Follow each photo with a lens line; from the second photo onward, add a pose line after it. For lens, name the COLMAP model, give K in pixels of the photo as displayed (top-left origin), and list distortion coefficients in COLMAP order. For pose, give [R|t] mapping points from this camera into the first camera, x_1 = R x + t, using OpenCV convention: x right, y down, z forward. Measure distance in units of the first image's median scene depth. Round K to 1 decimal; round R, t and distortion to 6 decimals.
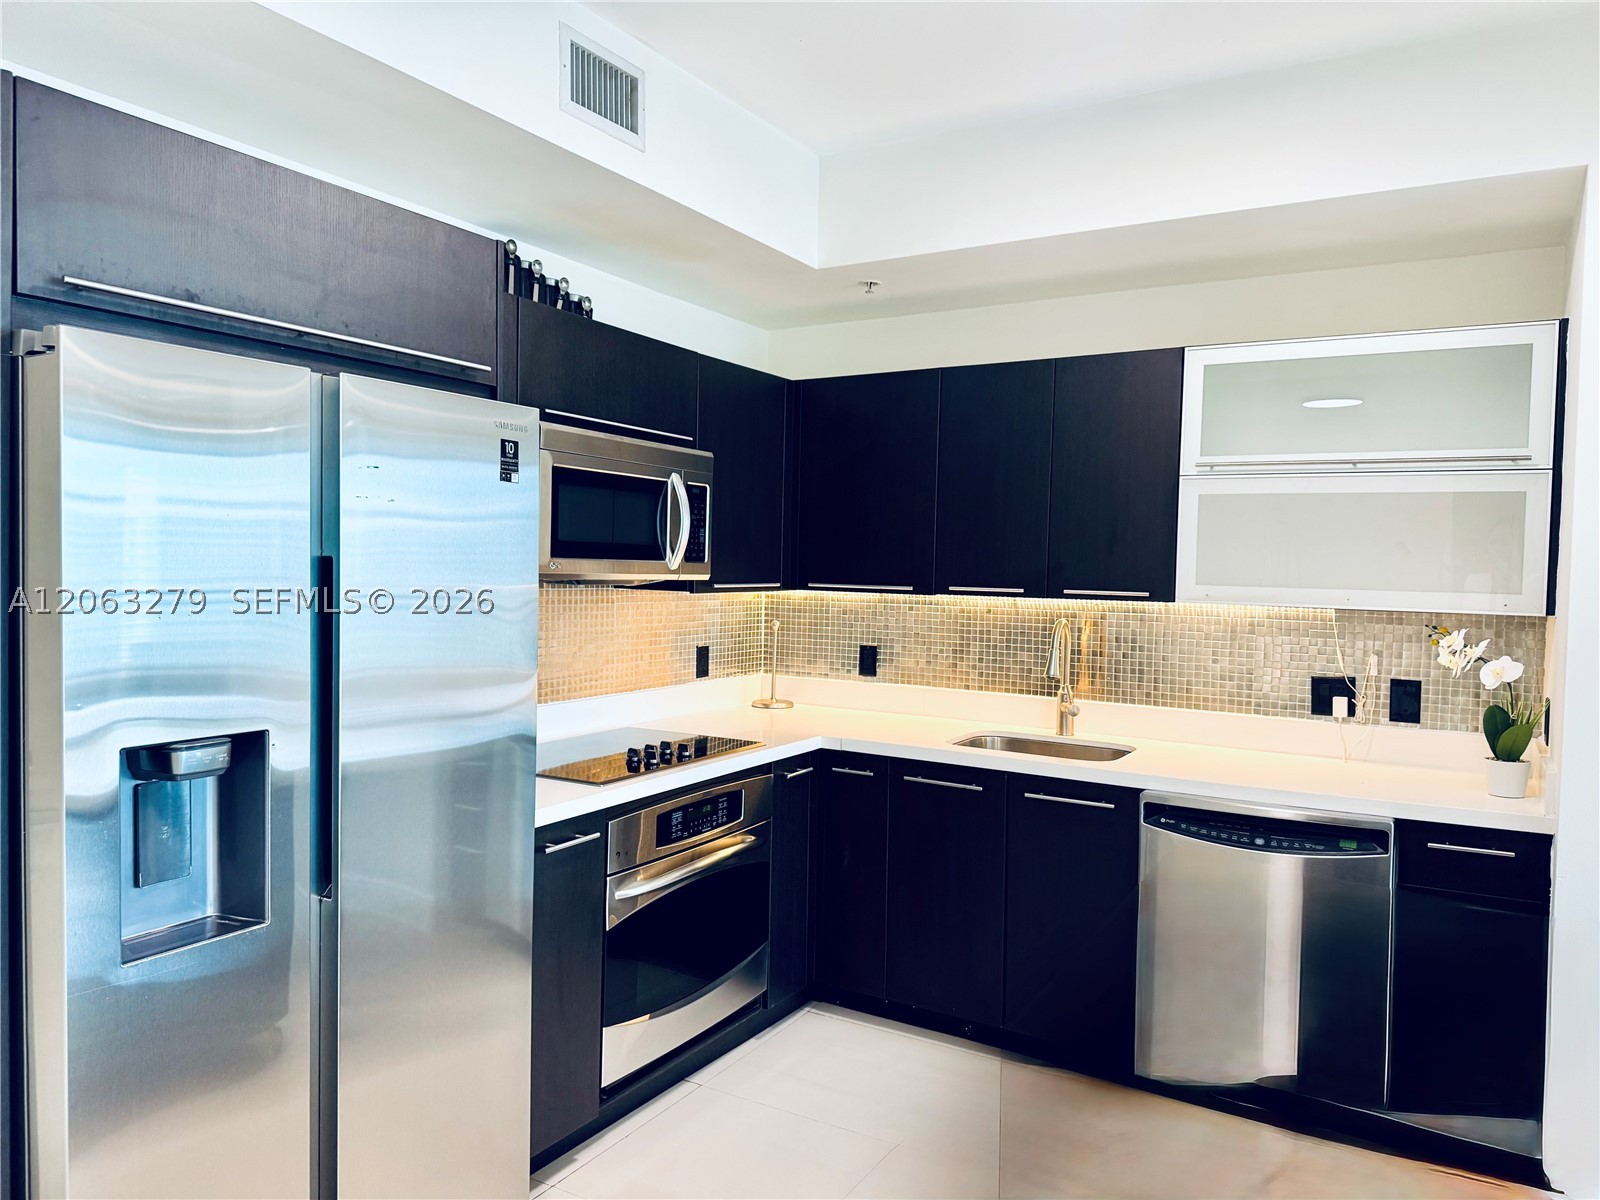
lens RADIAL K [[1110.3, 0, 798.5], [0, 1110.3, 599.0], [0, 0, 1]] dist [0.042213, -0.014827]
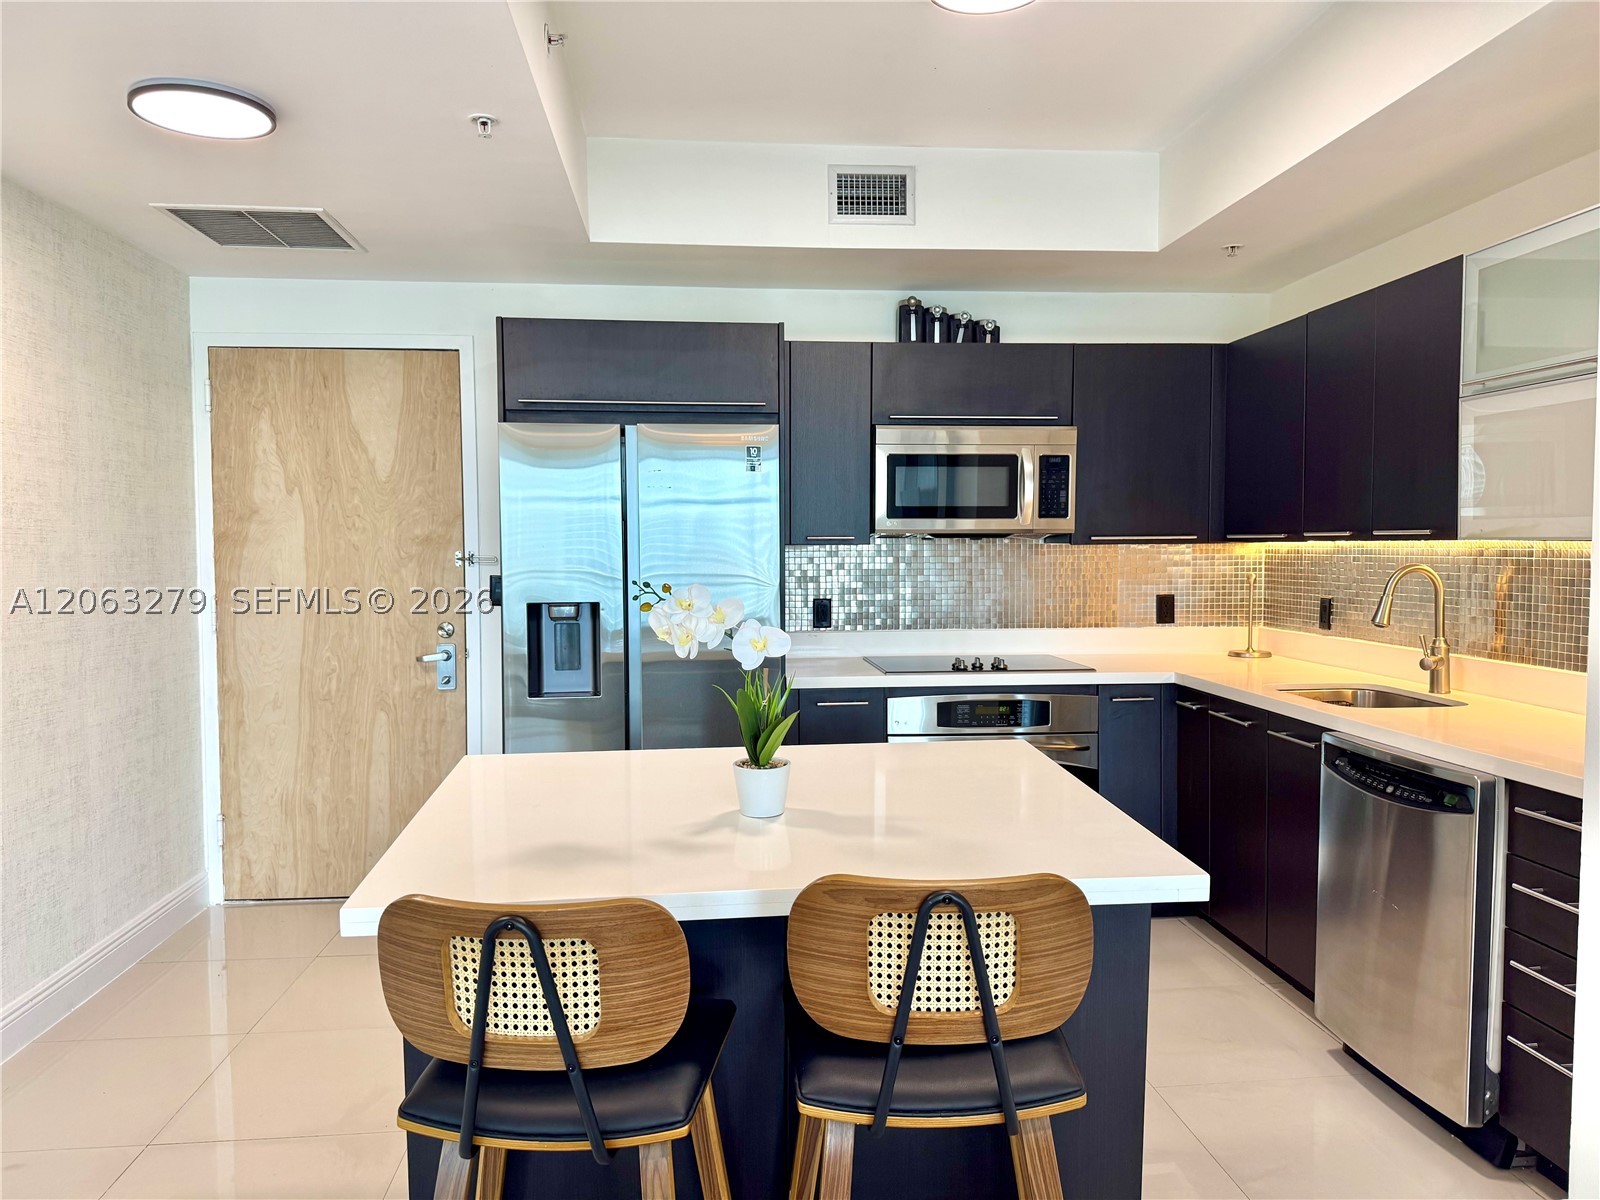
lens RADIAL K [[1110.3, 0, 790.1], [0, 1110.3, 605.5], [0, 0, 1]] dist [0.042213, -0.014827]
pose [[0.600316, 0.020440, -0.799501, 0.704431], [-0.006392, 0.999764, 0.020760, 0.037980], [0.799737, -0.007352, 0.600305, 0.029252]]
